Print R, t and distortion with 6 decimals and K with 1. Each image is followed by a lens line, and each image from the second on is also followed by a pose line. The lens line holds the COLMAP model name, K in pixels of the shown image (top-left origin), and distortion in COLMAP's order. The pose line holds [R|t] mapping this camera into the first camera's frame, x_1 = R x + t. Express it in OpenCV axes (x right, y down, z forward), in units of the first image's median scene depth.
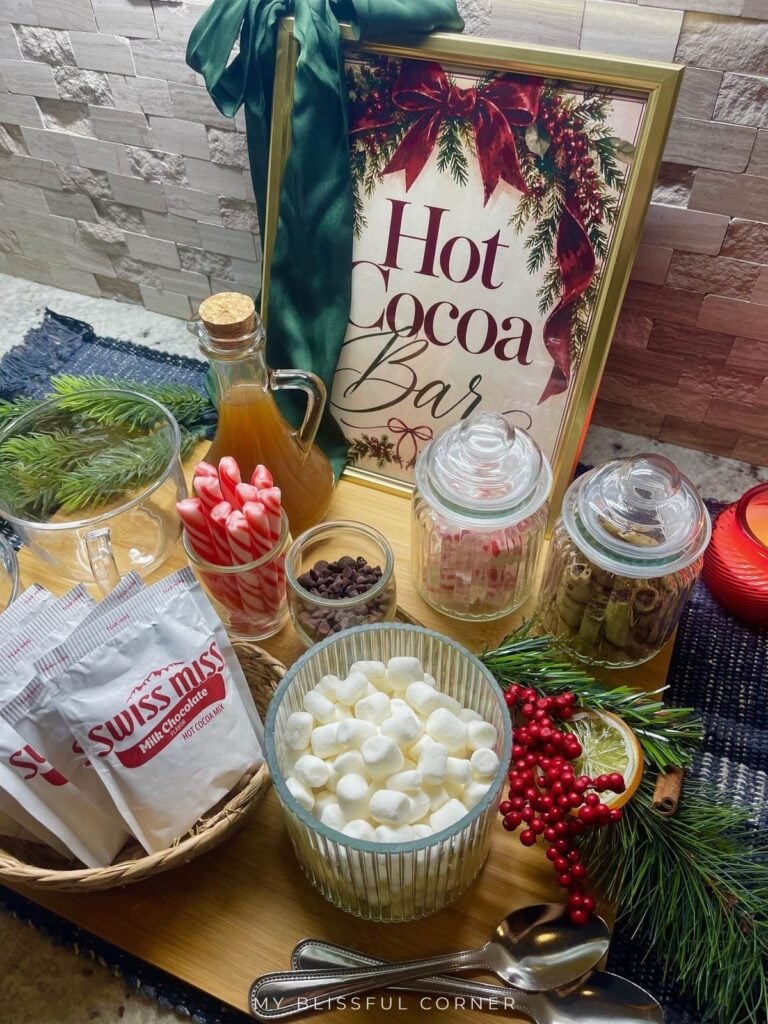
lens RADIAL K [[787.5, 0, 379.8], [0, 787.5, 506.9], [0, 0, 1]] dist [0.019437, -0.064964]
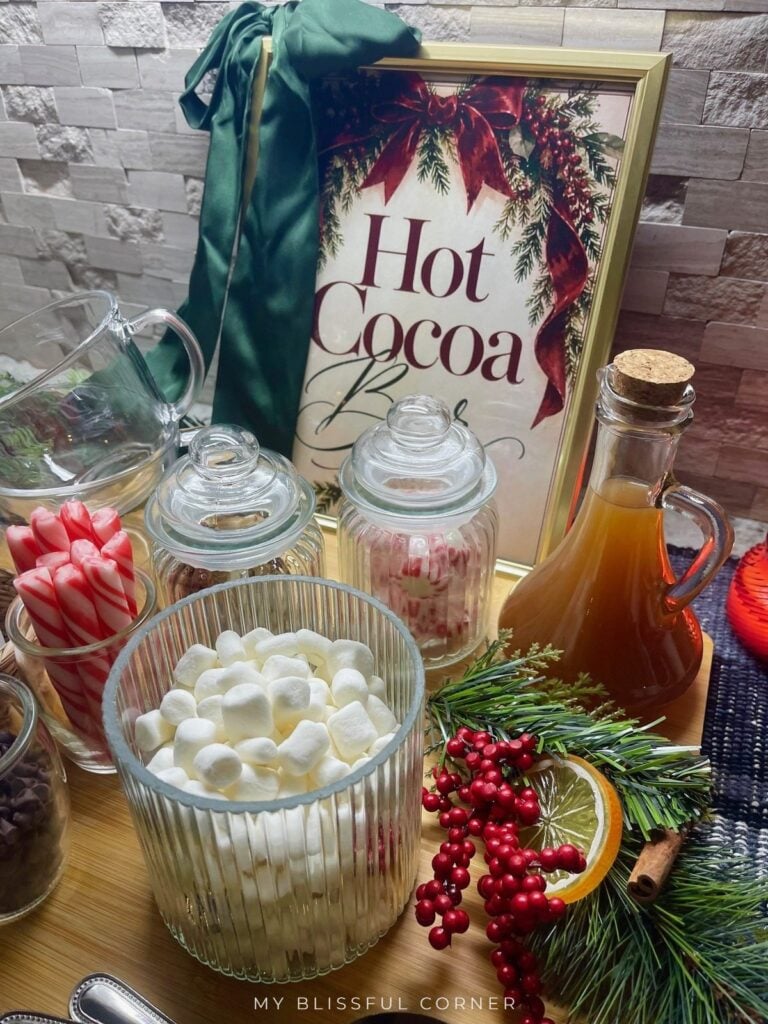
lens RADIAL K [[787.5, 0, 389.3], [0, 787.5, 507.8], [0, 0, 1]] dist [0.019437, -0.064964]
pose [[0.999747, 0.015029, 0.016740, 0.027399], [-0.010585, 0.970845, -0.239475, 0.173305], [-0.019851, 0.239237, 0.970758, 0.163412]]
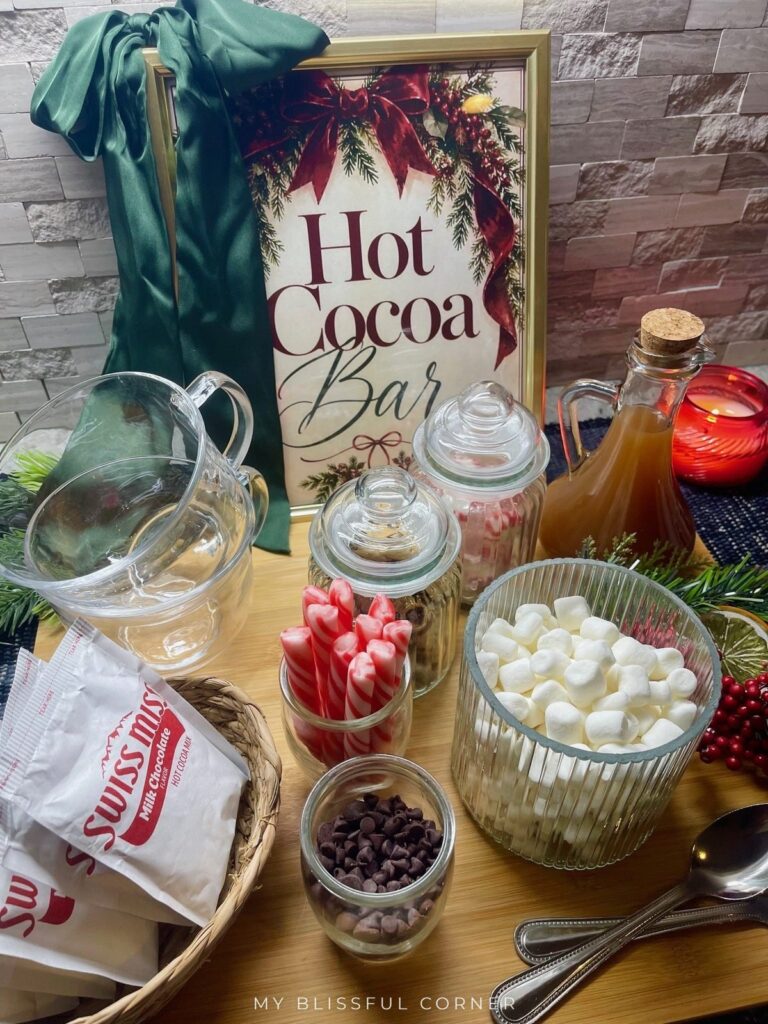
lens RADIAL K [[787.5, 0, 375.3], [0, 787.5, 506.7], [0, 0, 1]] dist [0.019437, -0.064964]
pose [[0.843300, -0.356450, 0.402230, -0.418744], [0.393897, 0.919084, -0.011351, -0.015452], [-0.365637, 0.168010, 0.915468, 0.138929]]
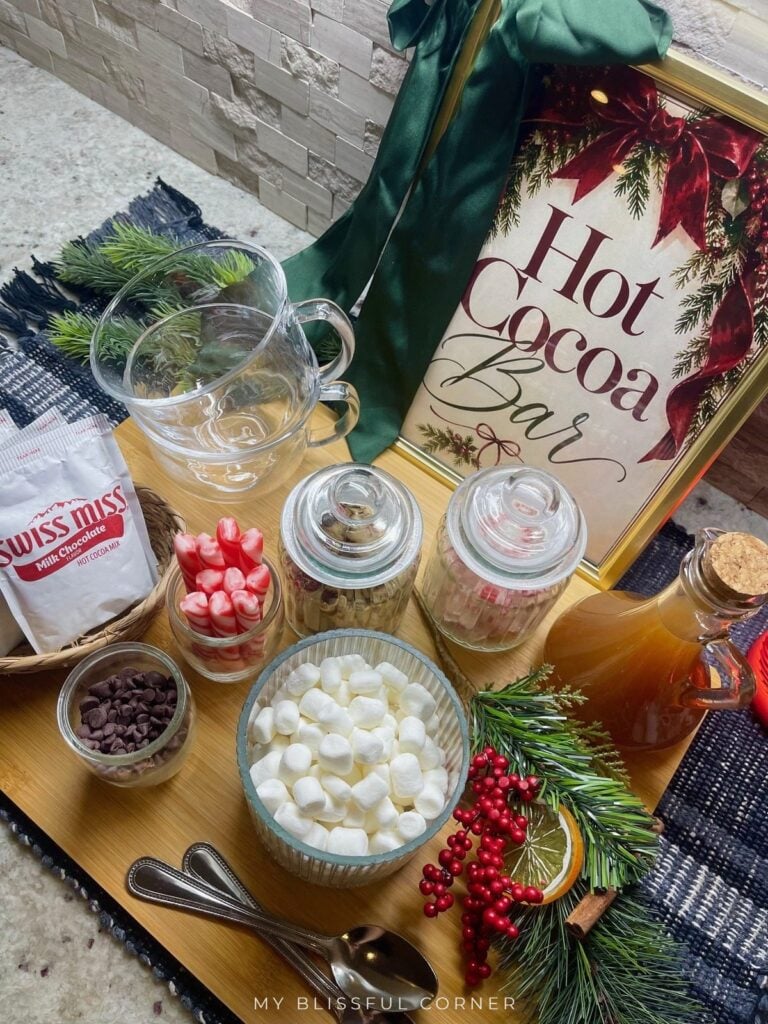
lens RADIAL K [[787.5, 0, 376.1], [0, 787.5, 506.5], [0, 0, 1]] dist [0.019437, -0.064964]
pose [[0.962550, 0.269925, -0.025258, -0.063260], [-0.261030, 0.947914, 0.182543, -0.173013], [0.073215, -0.169114, 0.982873, 0.042298]]
